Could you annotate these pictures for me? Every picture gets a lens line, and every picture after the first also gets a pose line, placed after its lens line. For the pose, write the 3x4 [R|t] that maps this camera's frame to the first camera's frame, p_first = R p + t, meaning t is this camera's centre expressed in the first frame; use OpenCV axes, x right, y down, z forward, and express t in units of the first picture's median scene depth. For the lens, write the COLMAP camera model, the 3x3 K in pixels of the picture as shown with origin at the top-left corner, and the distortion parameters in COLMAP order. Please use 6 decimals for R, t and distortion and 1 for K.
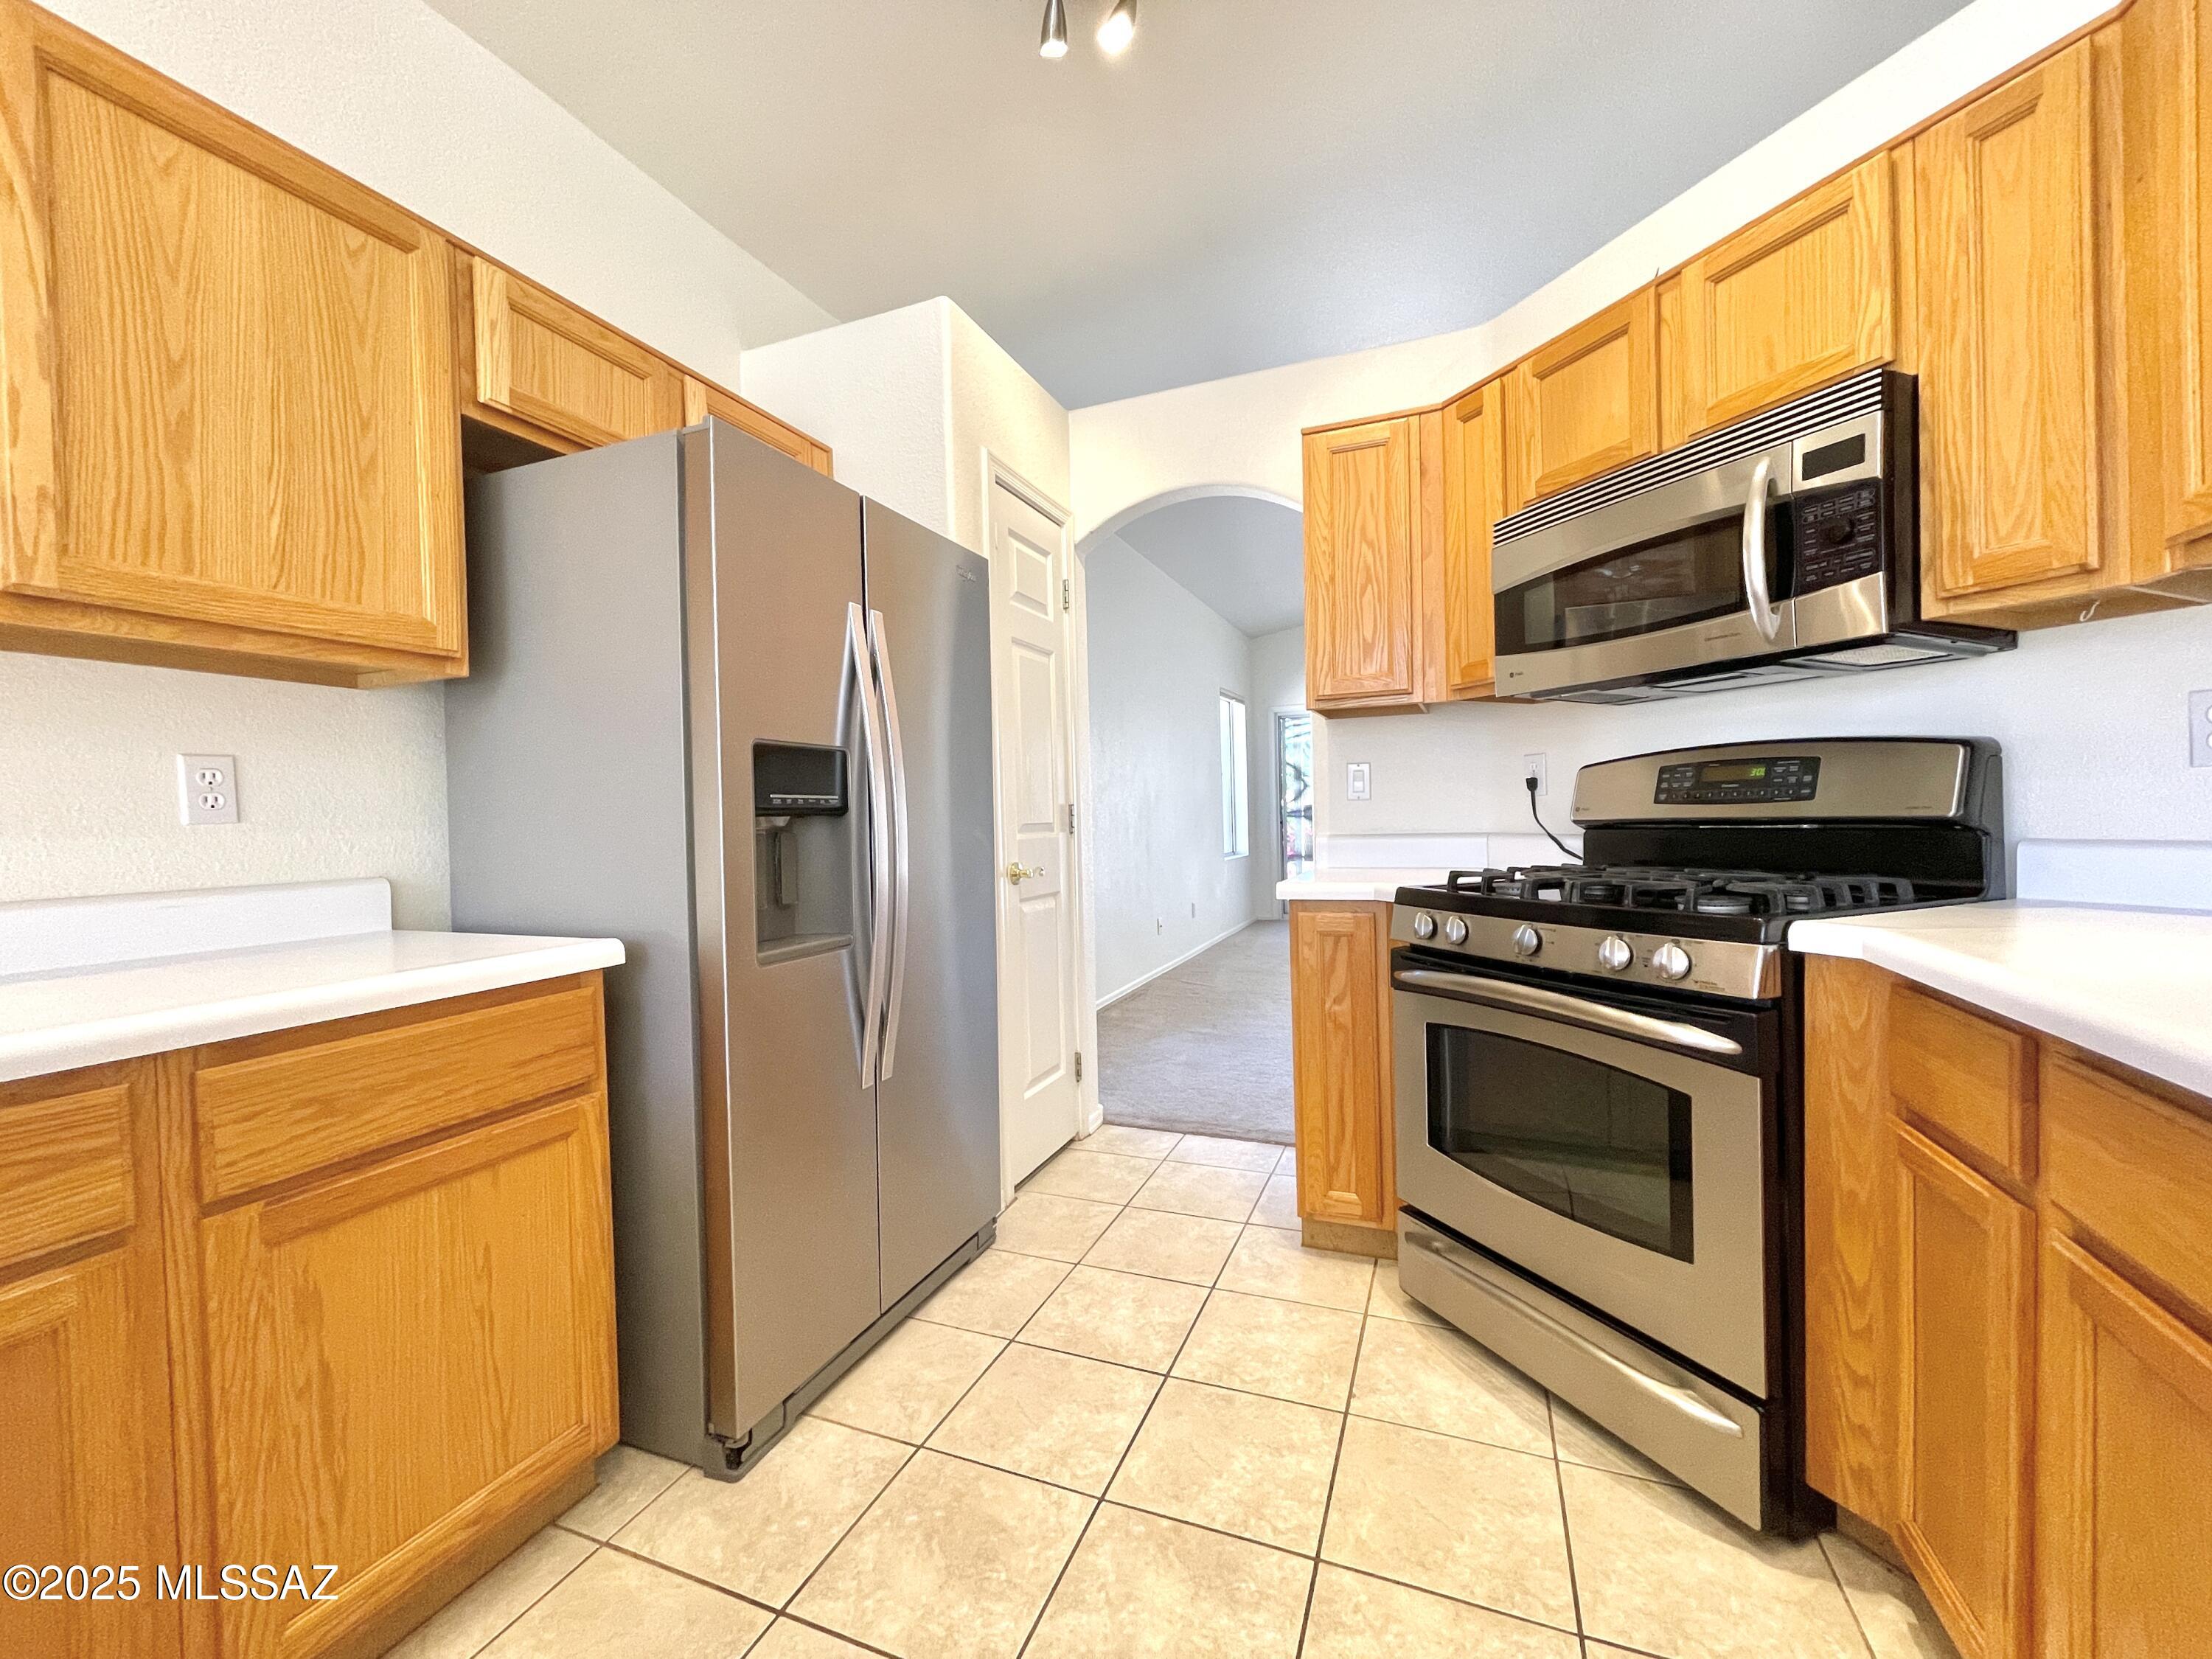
lens RADIAL K [[892.3, 0, 1103.8], [0, 892.3, 831.9], [0, 0, 1]] dist [-0.002162, -0.000440]
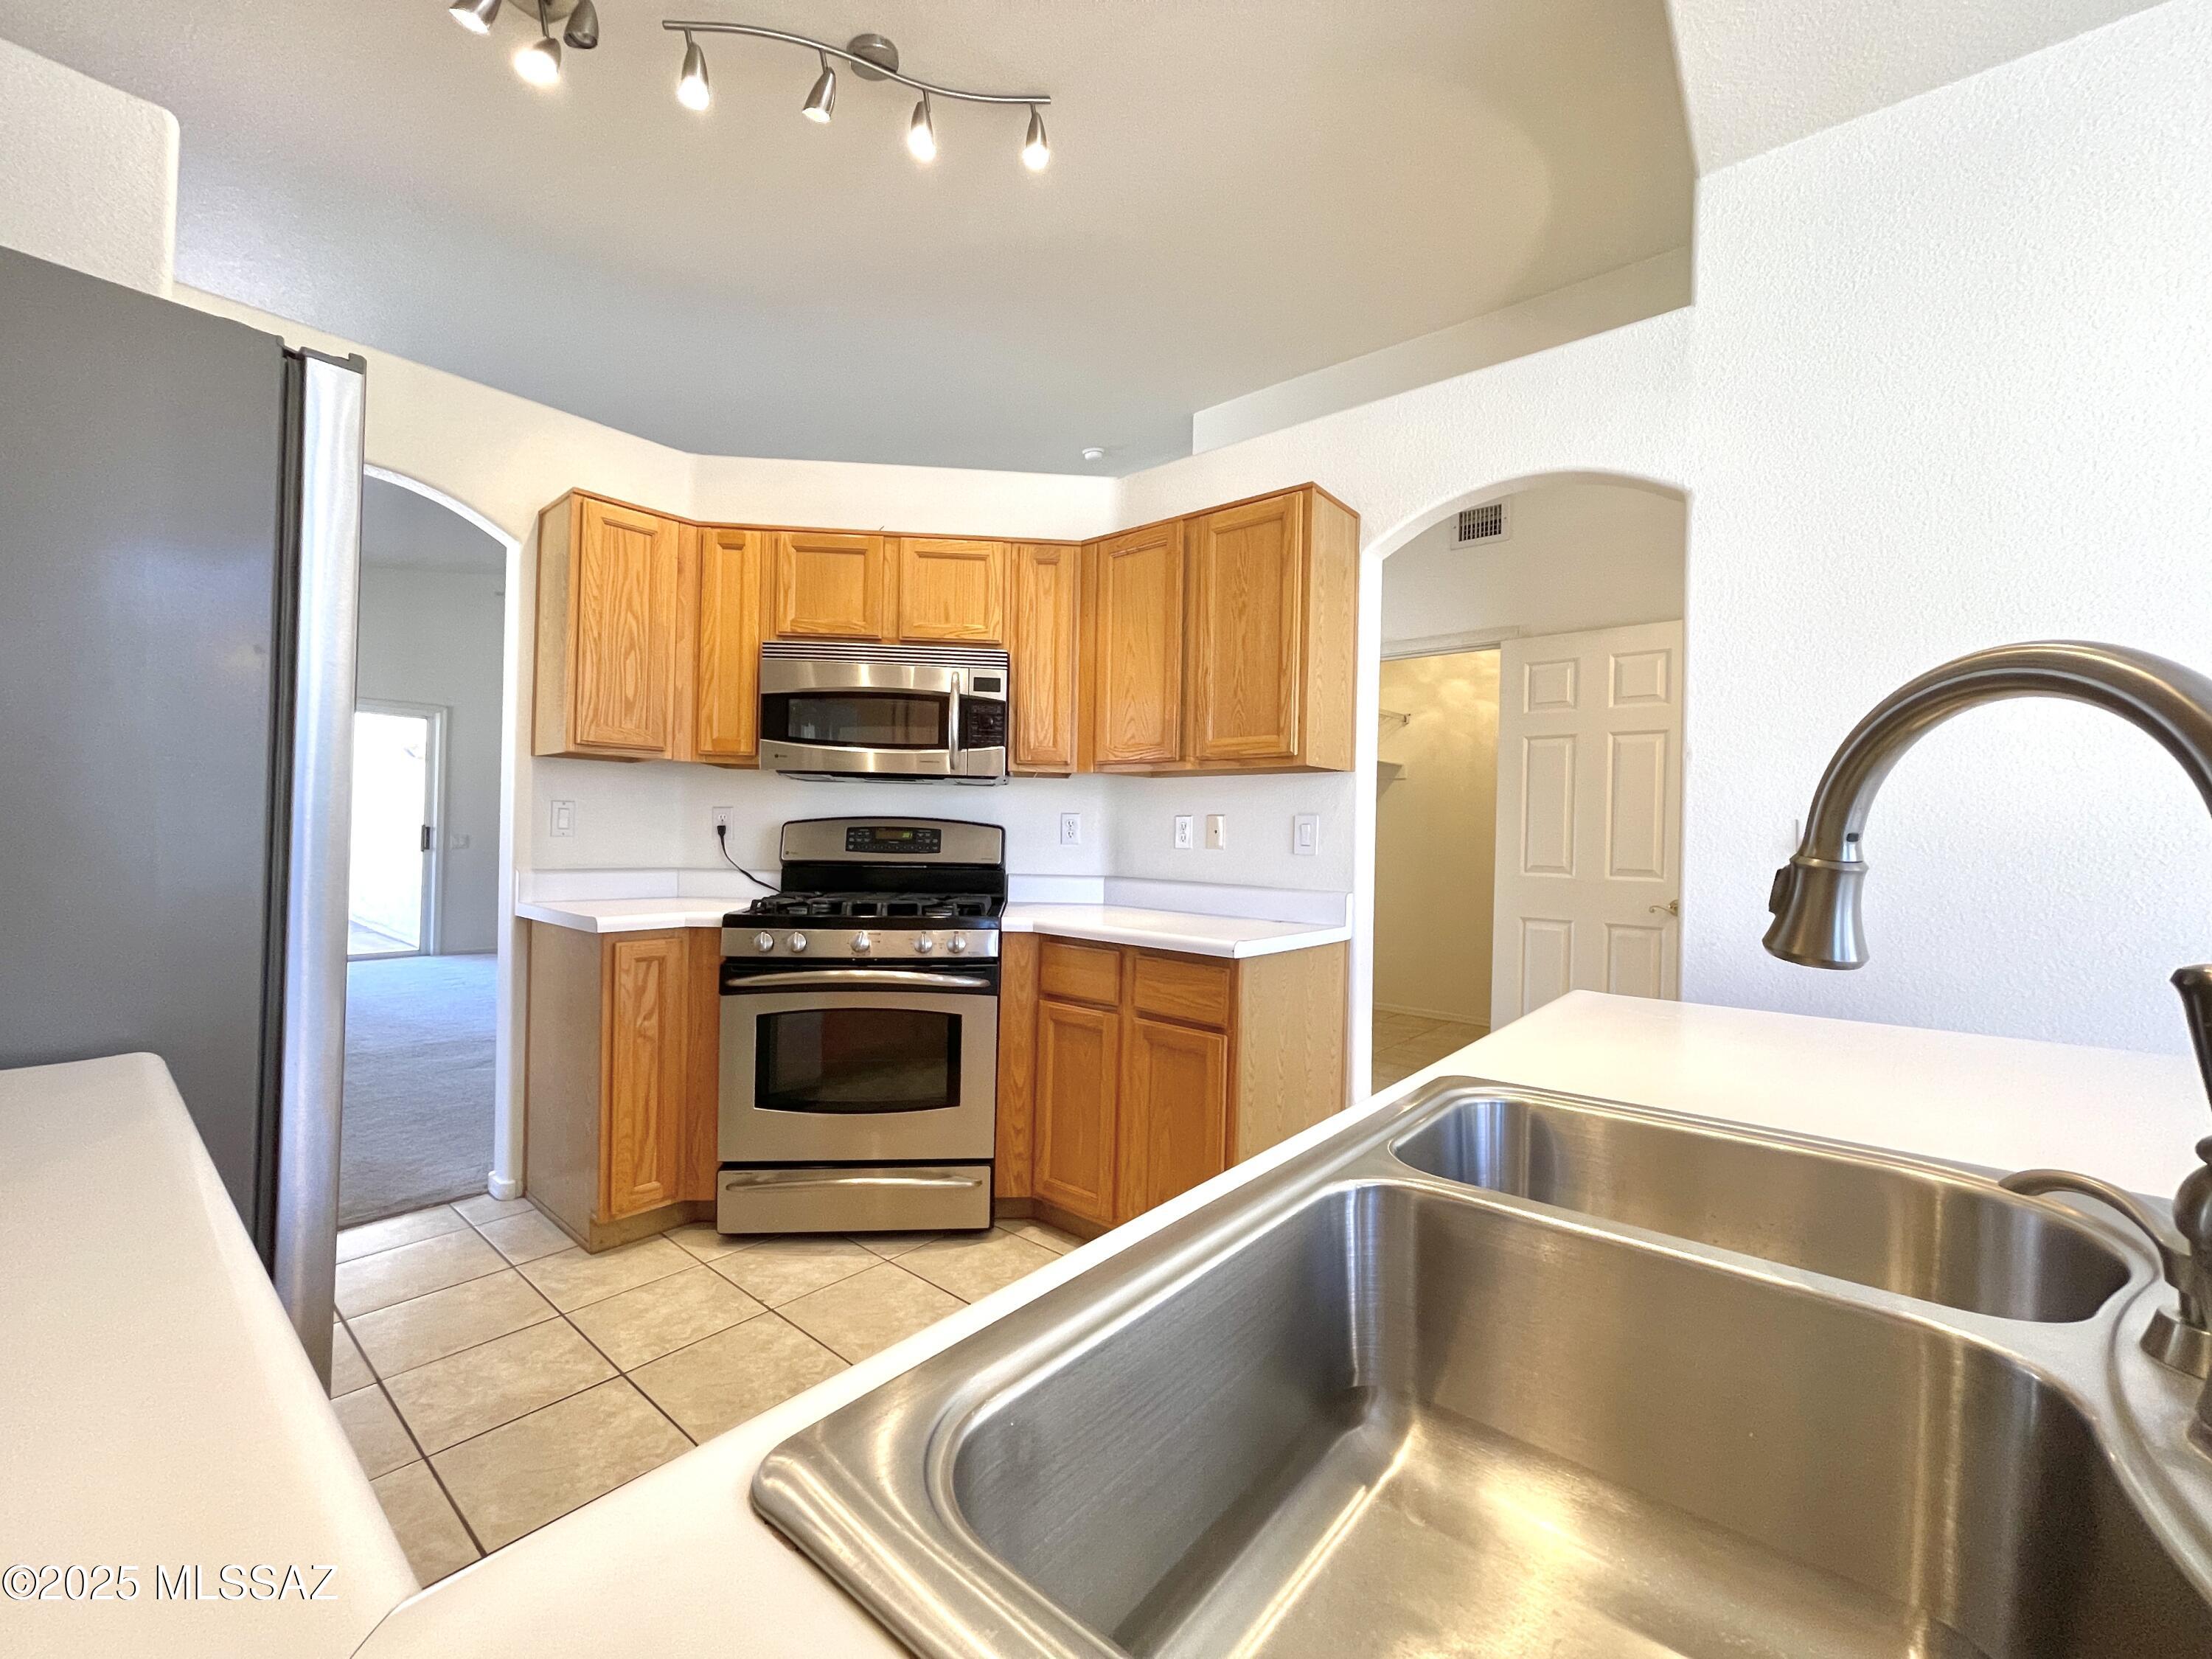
lens RADIAL K [[892.3, 0, 1103.8], [0, 892.3, 831.9], [0, 0, 1]] dist [-0.002162, -0.000440]
pose [[0.302738, 0.034077, 0.952464, -0.835870], [-0.012270, 0.999417, -0.031857, -0.024218], [-0.952995, -0.002042, 0.302980, 0.117457]]
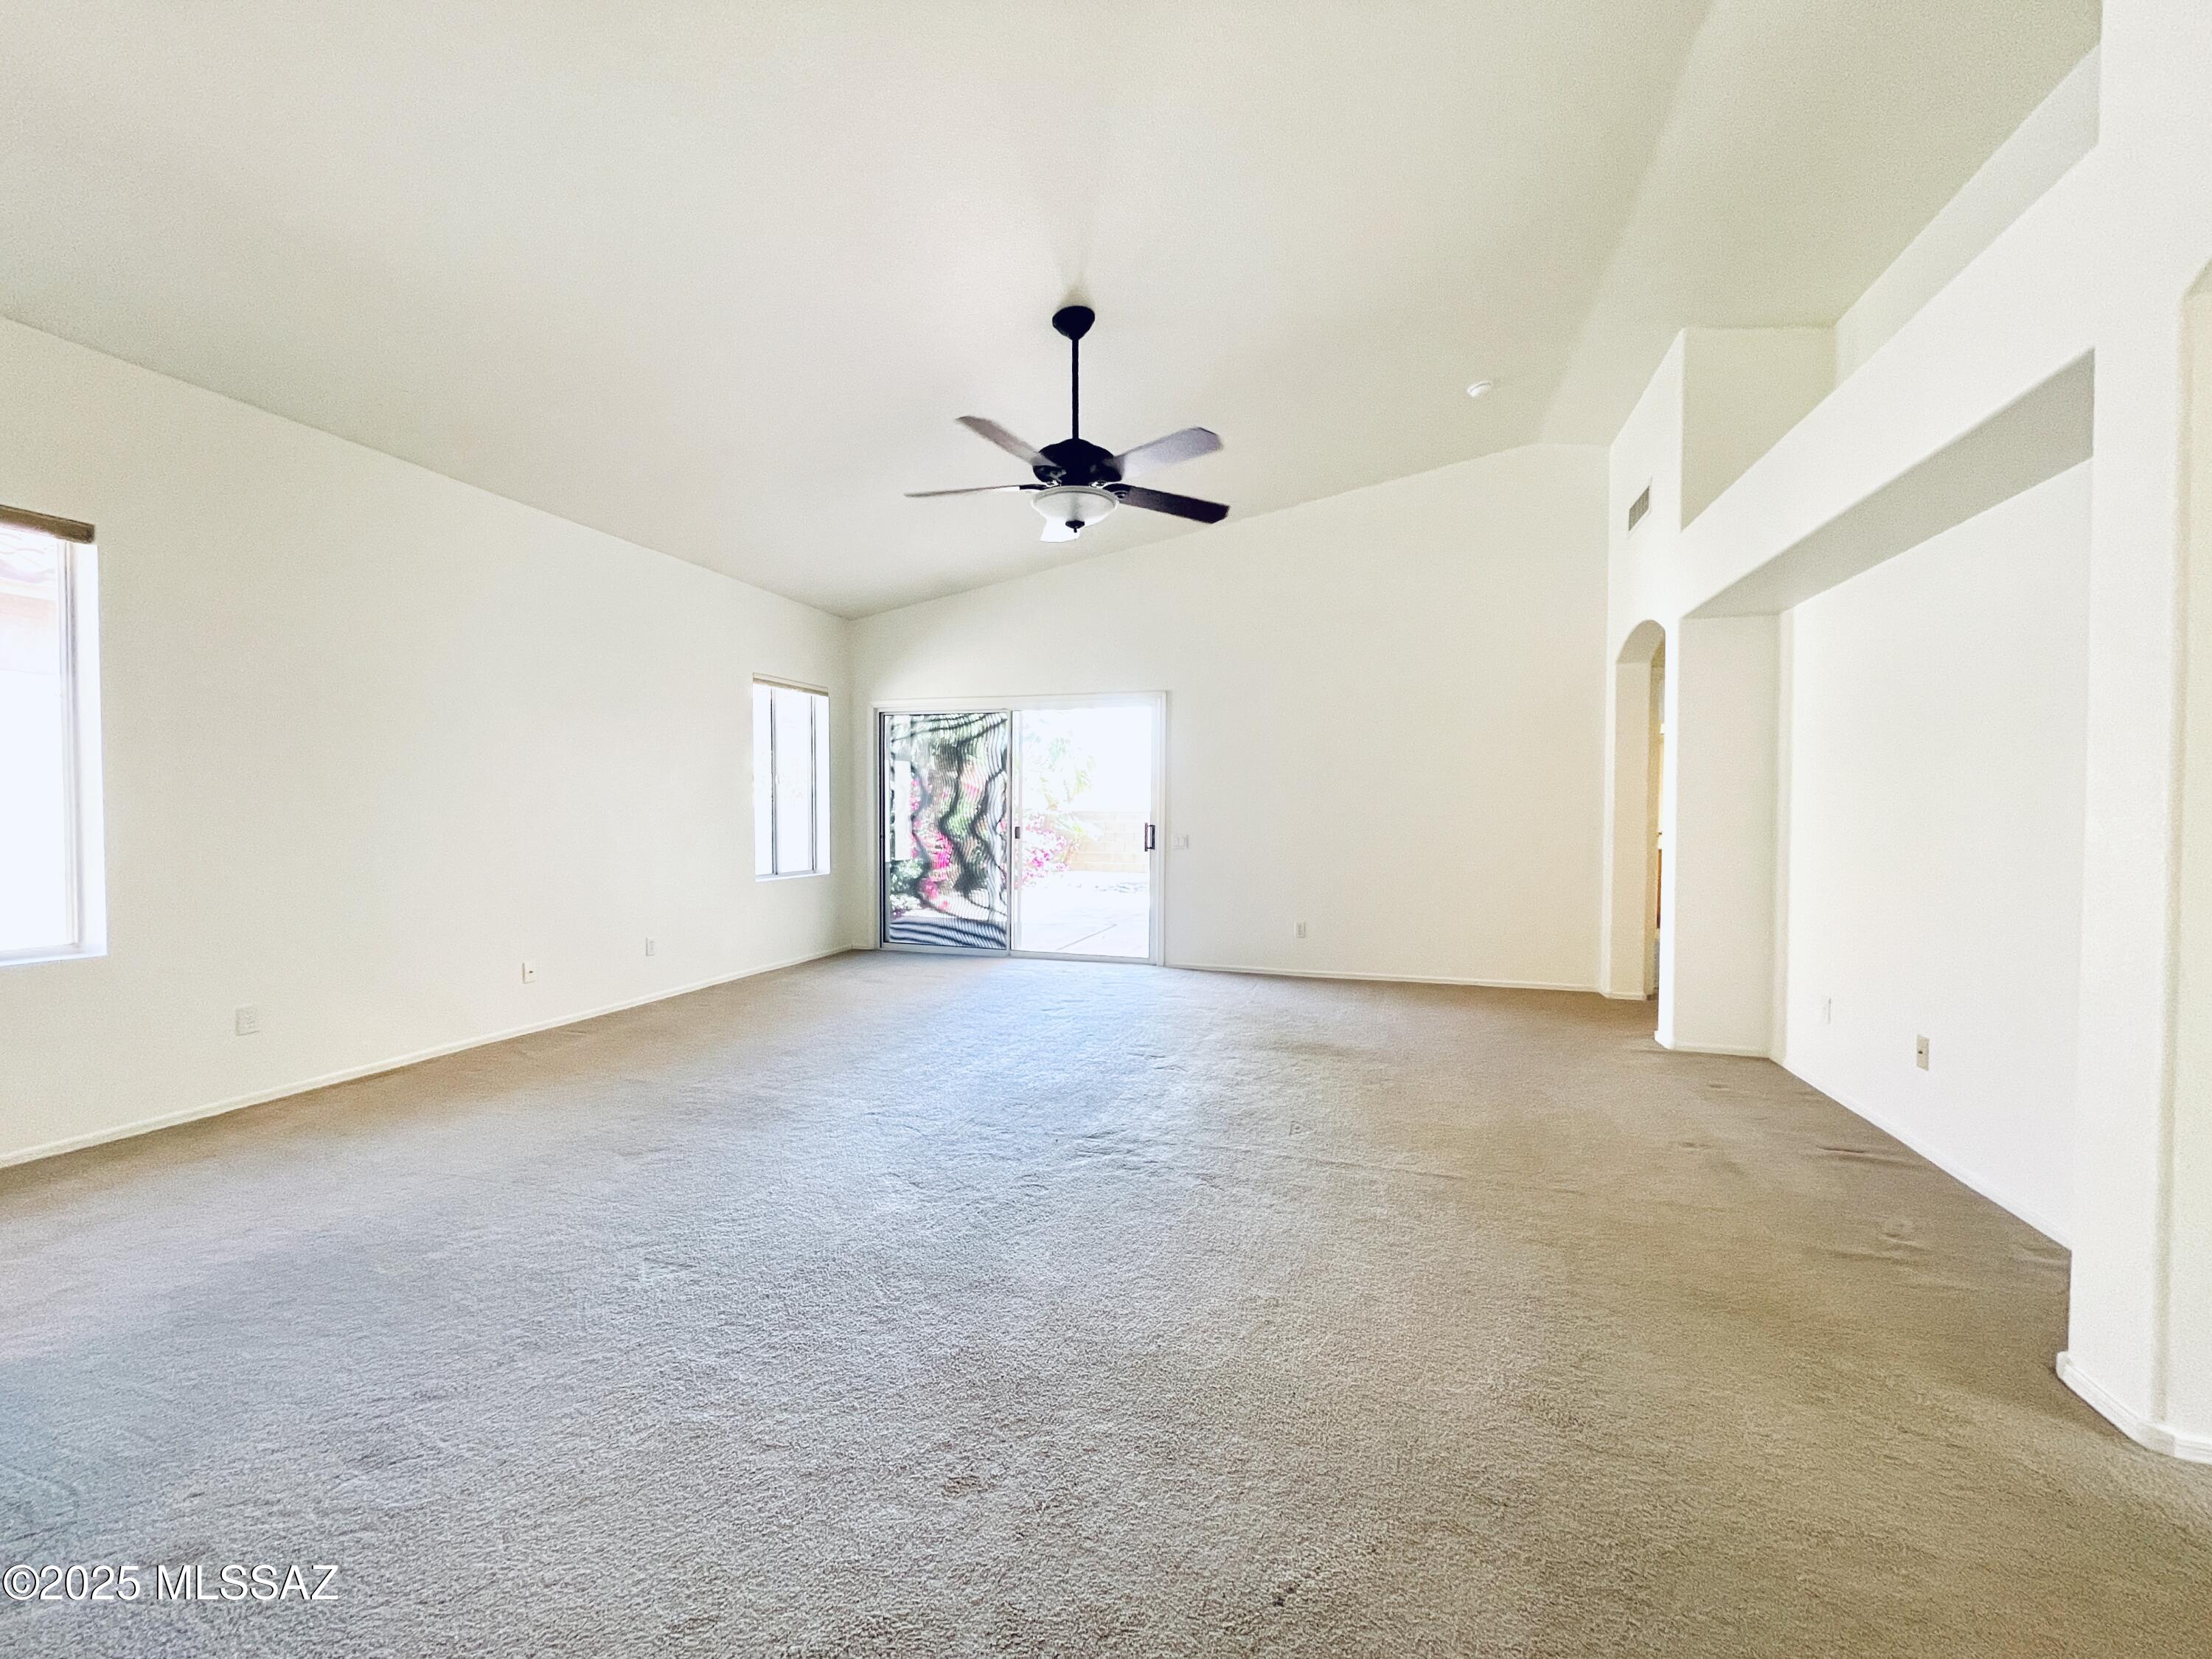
lens RADIAL K [[892.3, 0, 1103.8], [0, 892.3, 831.9], [0, 0, 1]] dist [-0.002162, -0.000440]
pose [[0.996065, 0.030034, 0.083379, 1.874046], [-0.030283, 0.999540, 0.001728, -0.122537], [-0.083289, -0.004246, 0.996516, 0.657474]]
